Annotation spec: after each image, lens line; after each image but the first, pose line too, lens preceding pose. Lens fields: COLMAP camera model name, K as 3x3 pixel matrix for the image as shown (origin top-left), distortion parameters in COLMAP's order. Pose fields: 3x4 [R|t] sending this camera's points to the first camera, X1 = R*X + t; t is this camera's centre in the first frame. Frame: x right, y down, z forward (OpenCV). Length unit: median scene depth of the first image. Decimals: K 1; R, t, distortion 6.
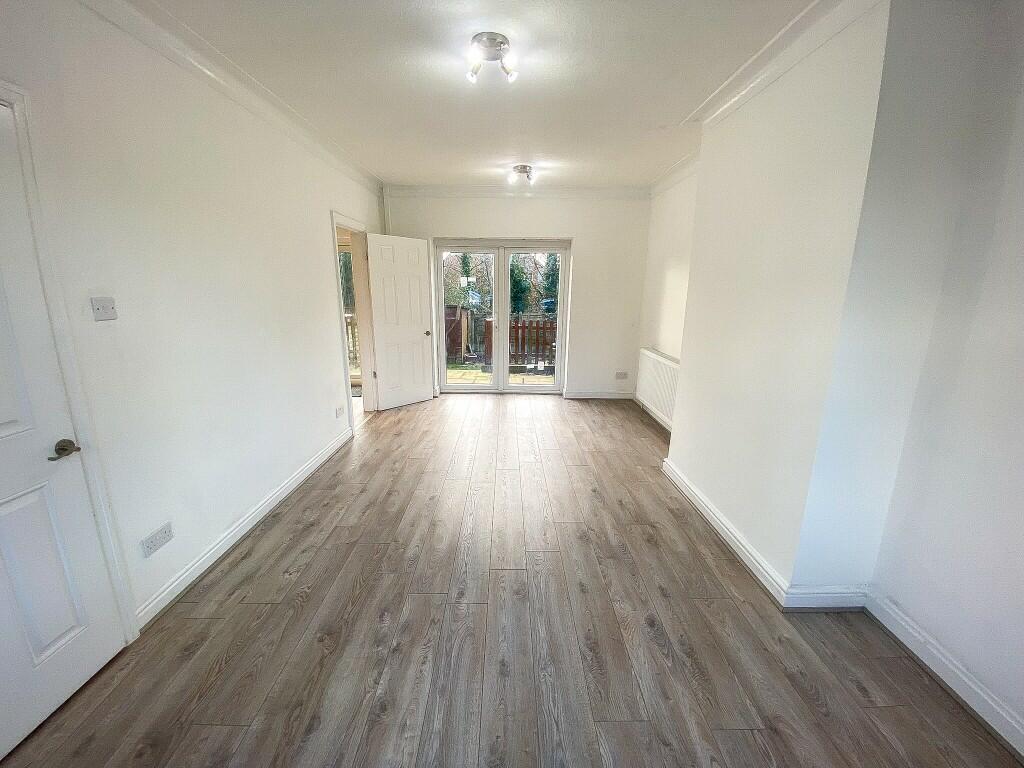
lens RADIAL K [[415.5, 0, 511.0], [0, 415.5, 383.7], [0, 0, 1]] dist [0.035259, -0.029262]
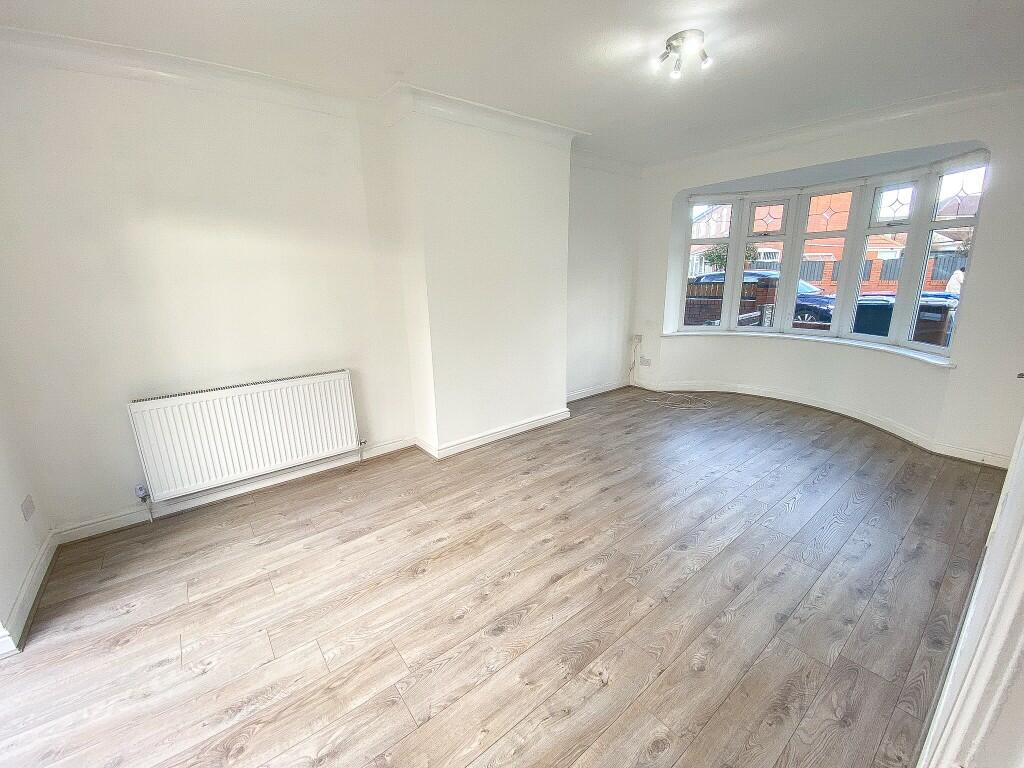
lens RADIAL K [[415.5, 0, 511.0], [0, 415.5, 383.7], [0, 0, 1]] dist [0.035259, -0.029262]
pose [[-0.613405, -0.199695, 0.764105, -0.578127], [0.192922, 0.900307, 0.390164, -0.388454], [-0.765843, 0.386741, -0.513727, 1.679756]]
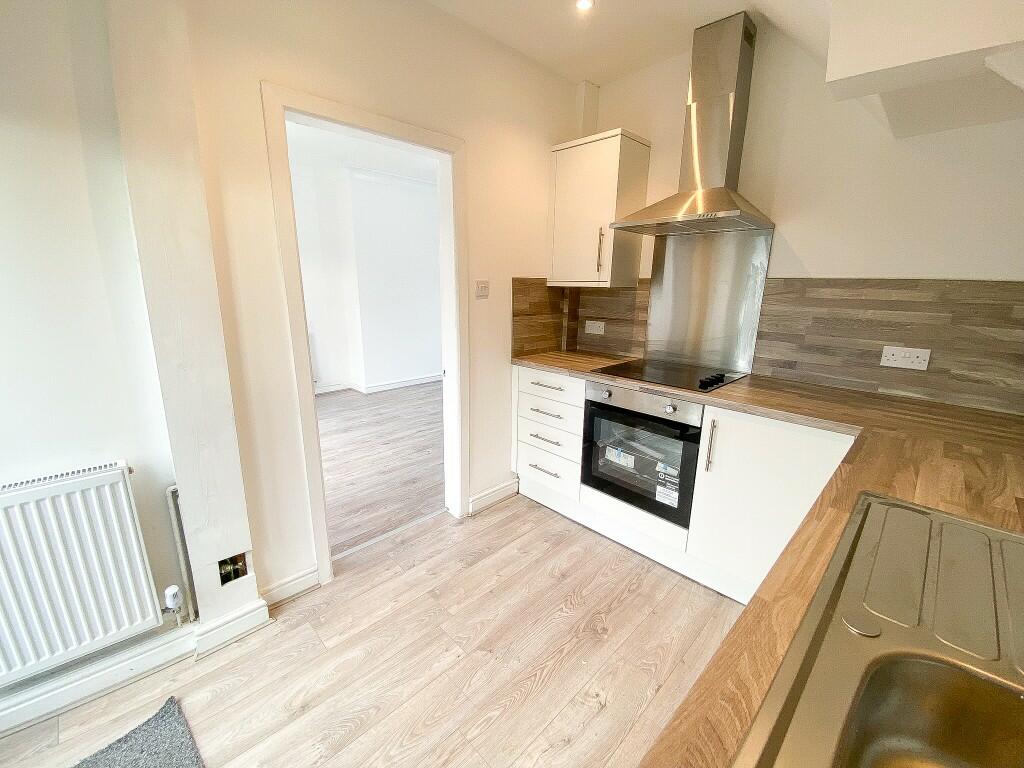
lens RADIAL K [[415.5, 0, 511.0], [0, 415.5, 383.7], [0, 0, 1]] dist [0.035259, -0.029262]
pose [[-0.695477, -0.193837, 0.691910, -1.334026], [0.140644, 0.907579, 0.395625, -0.450312], [-0.704650, 0.372461, -0.603939, 1.969878]]
